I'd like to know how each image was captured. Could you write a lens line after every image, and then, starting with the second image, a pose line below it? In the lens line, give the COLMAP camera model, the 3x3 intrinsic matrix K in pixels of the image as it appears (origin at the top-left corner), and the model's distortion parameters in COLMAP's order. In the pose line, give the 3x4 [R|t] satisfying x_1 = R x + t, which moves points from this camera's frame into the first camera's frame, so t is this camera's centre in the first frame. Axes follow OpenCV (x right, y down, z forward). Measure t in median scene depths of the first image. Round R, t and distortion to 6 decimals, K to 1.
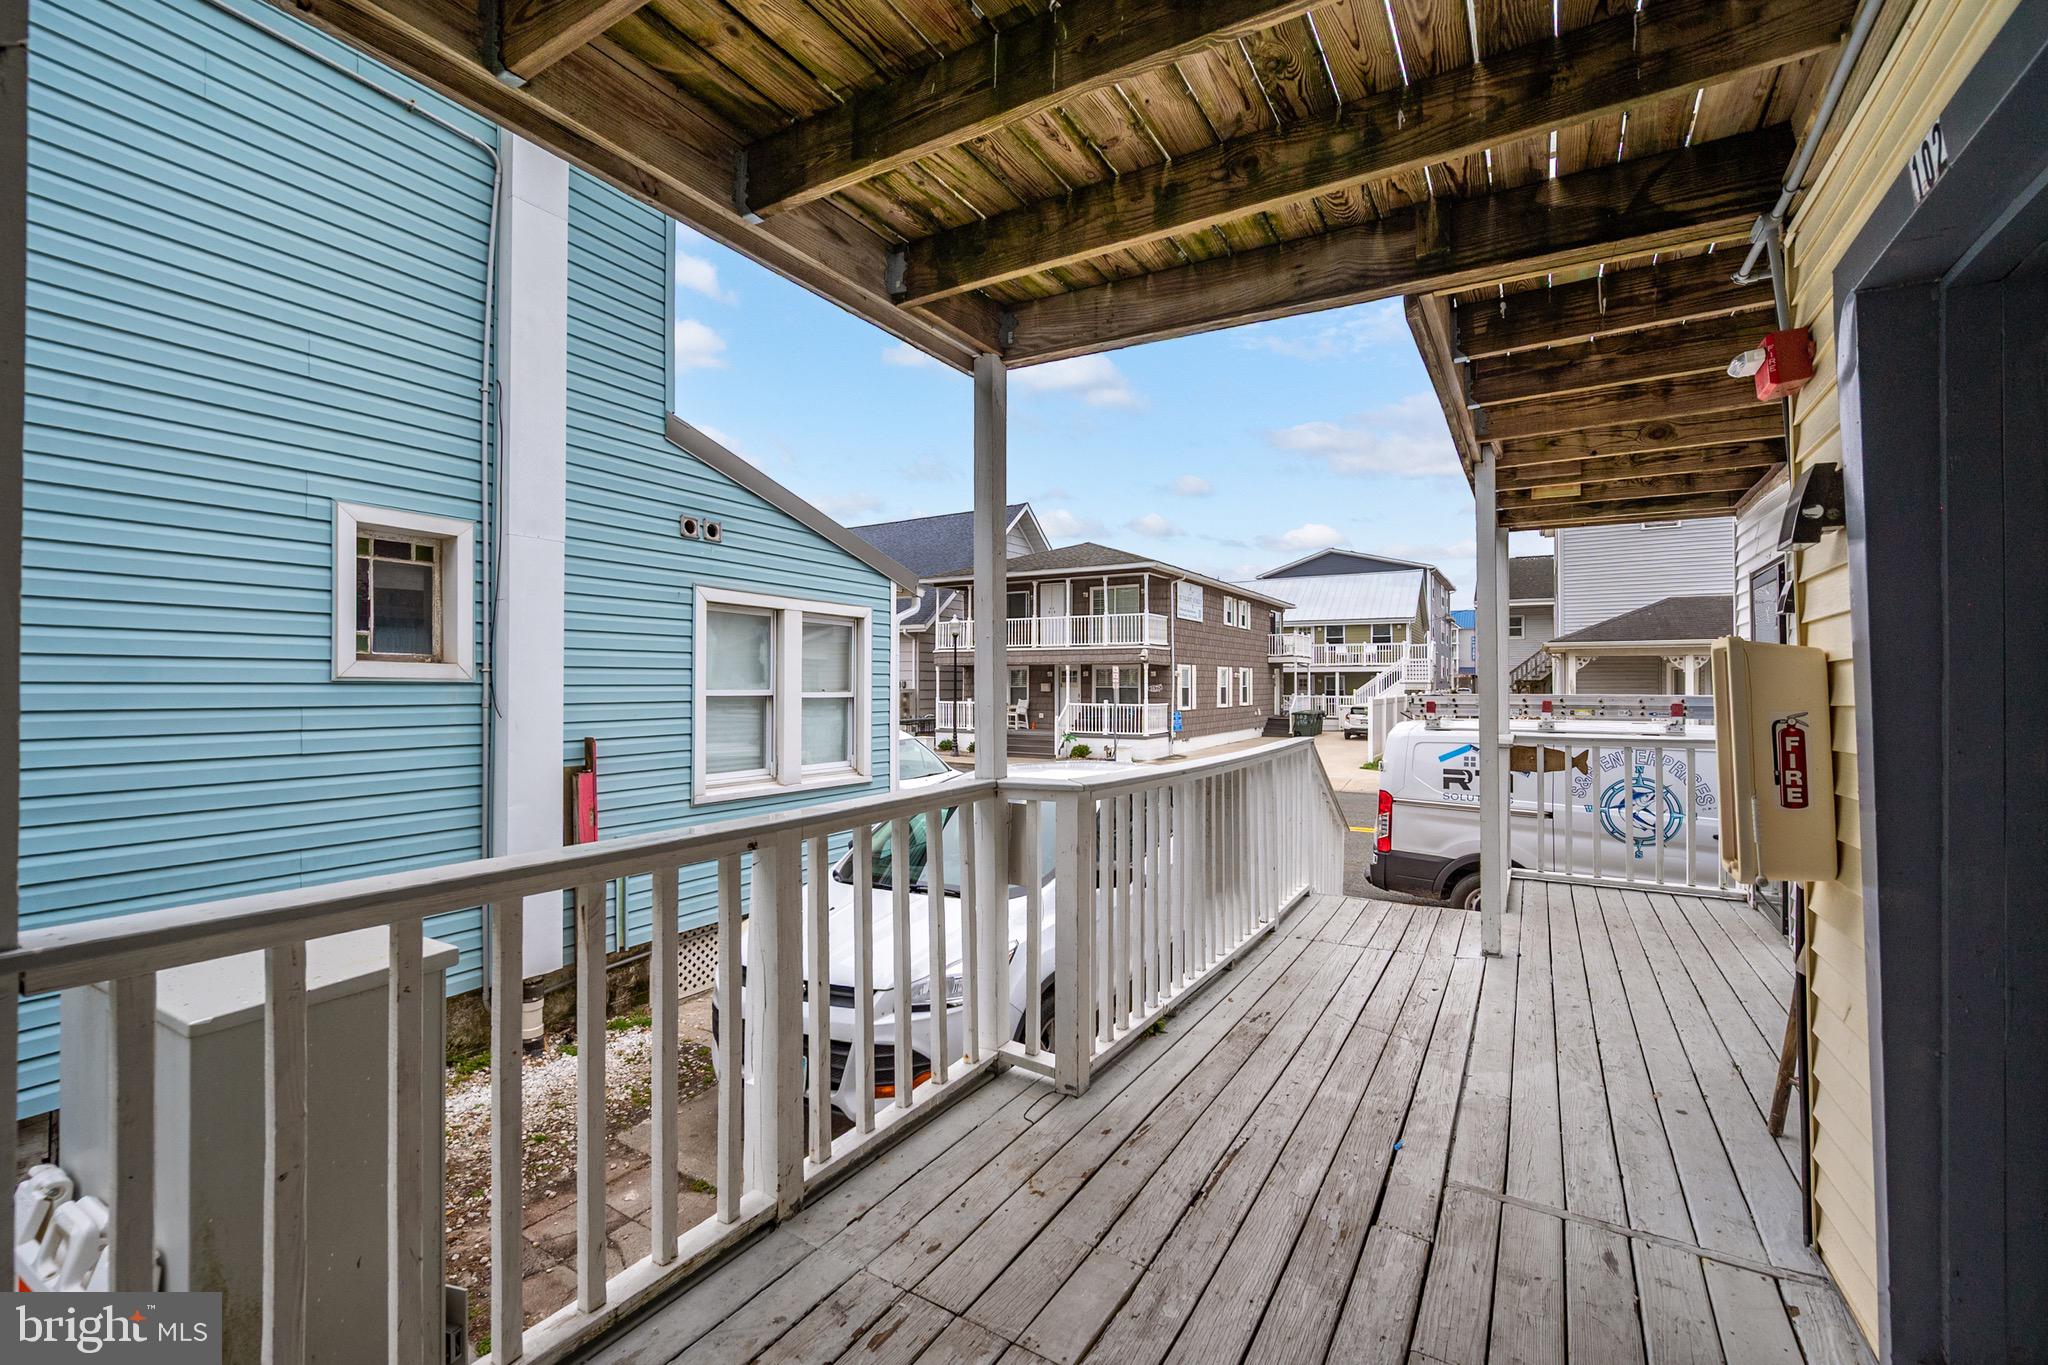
lens RADIAL K [[888.7, 0, 1021.0], [0, 888.7, 674.8], [0, 0, 1]] dist [-0.016393, 0.000068]
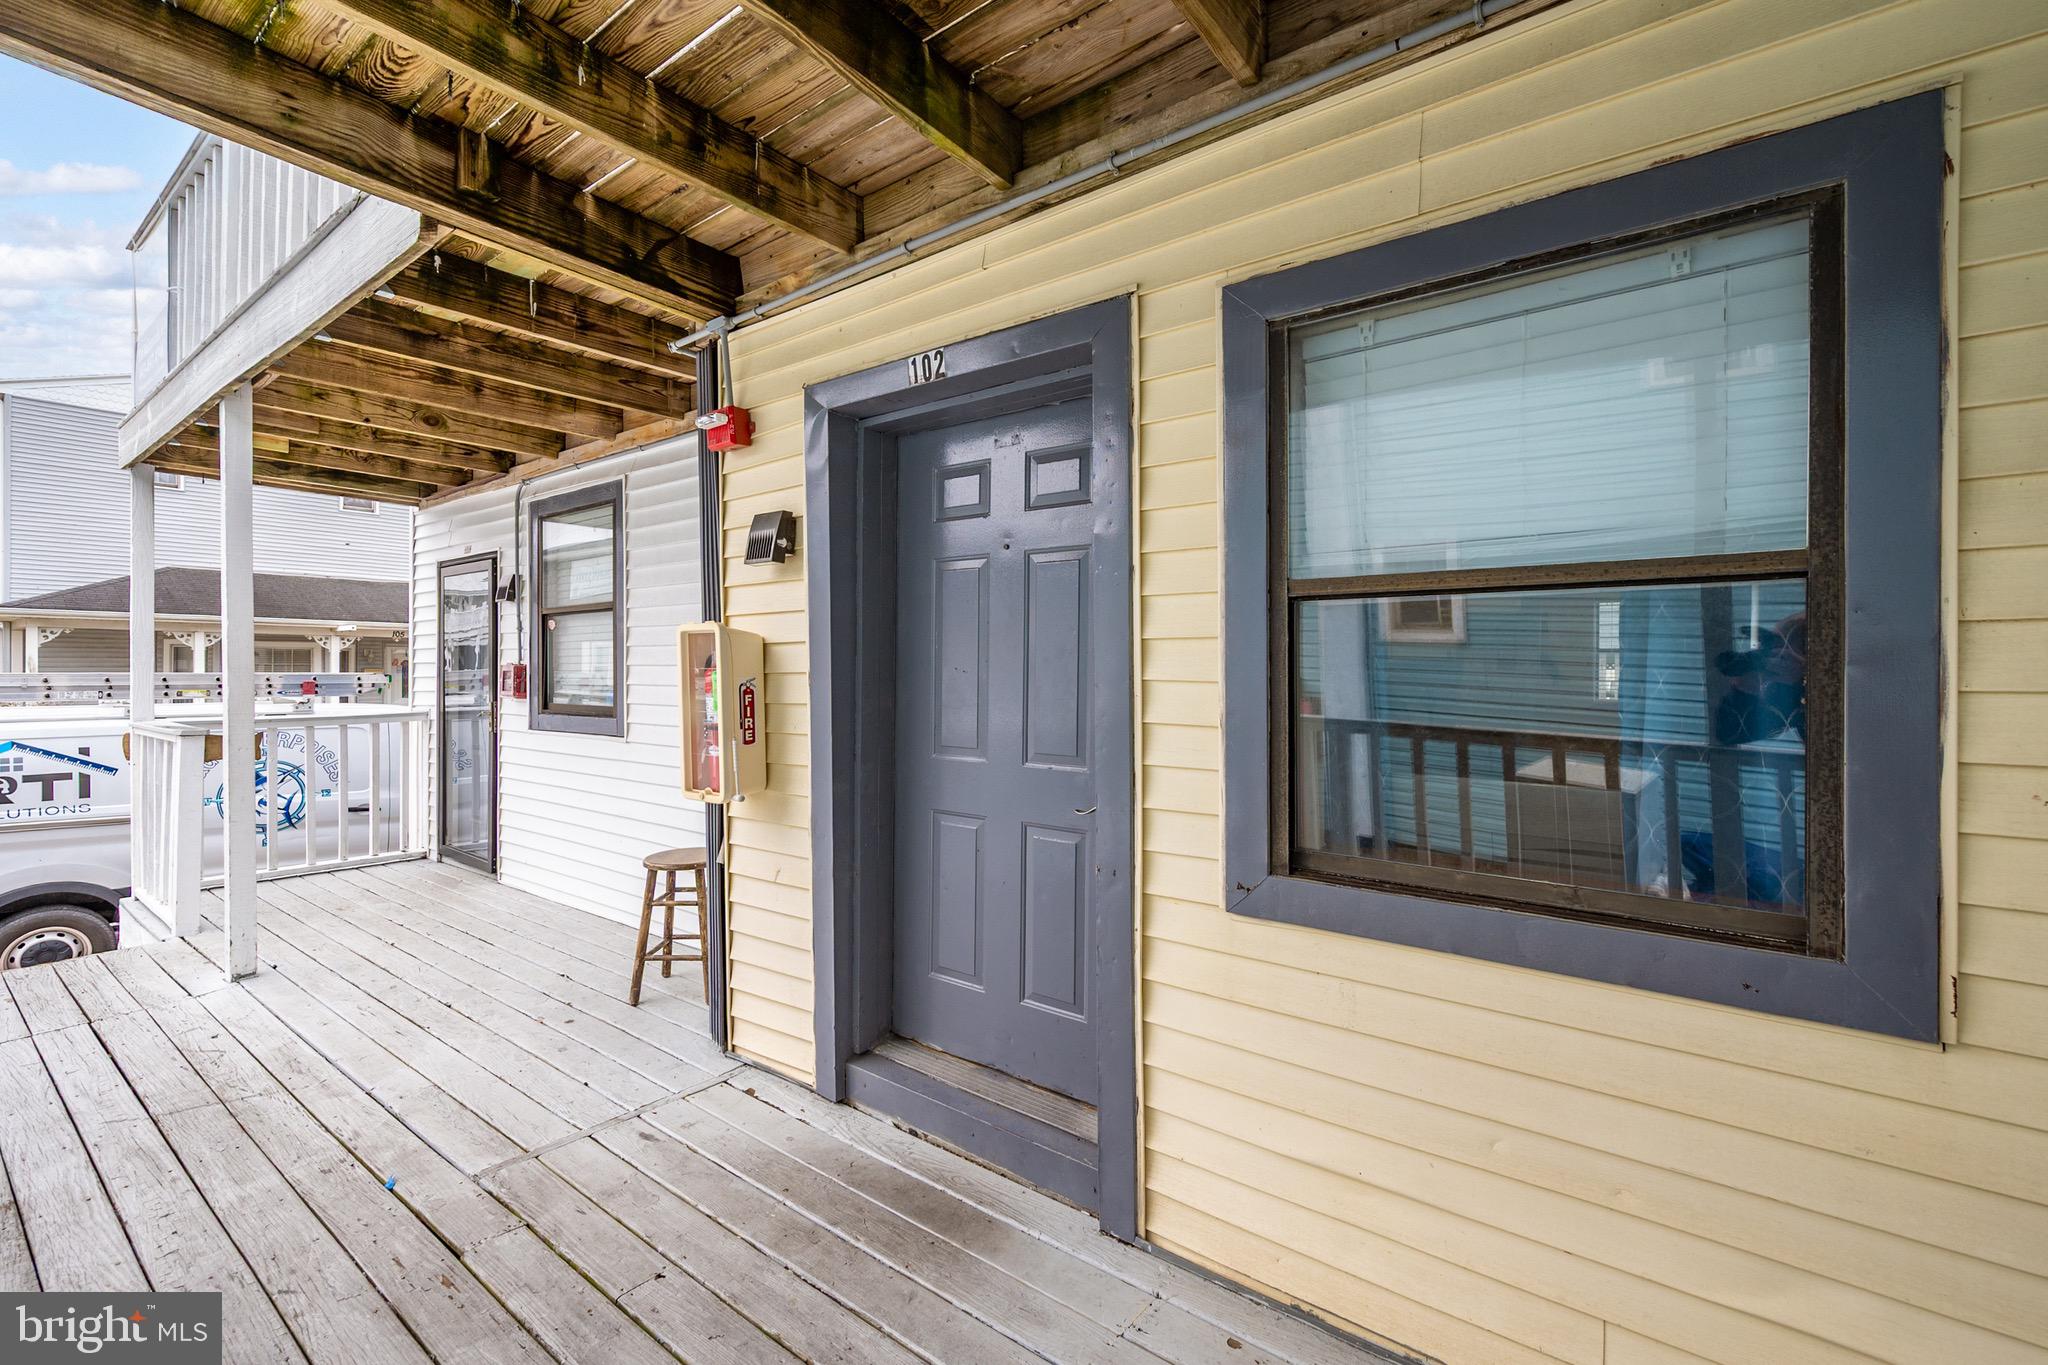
lens RADIAL K [[859.5, 0, 1020.4], [0, 859.5, 674.2], [0, 0, 1]] dist [-0.001473, -0.000217]
pose [[0.110098, -0.006245, 0.993901, -0.318996], [-0.015784, 0.999843, 0.008031, 0.012683], [-0.993795, -0.016572, 0.109982, 0.272707]]
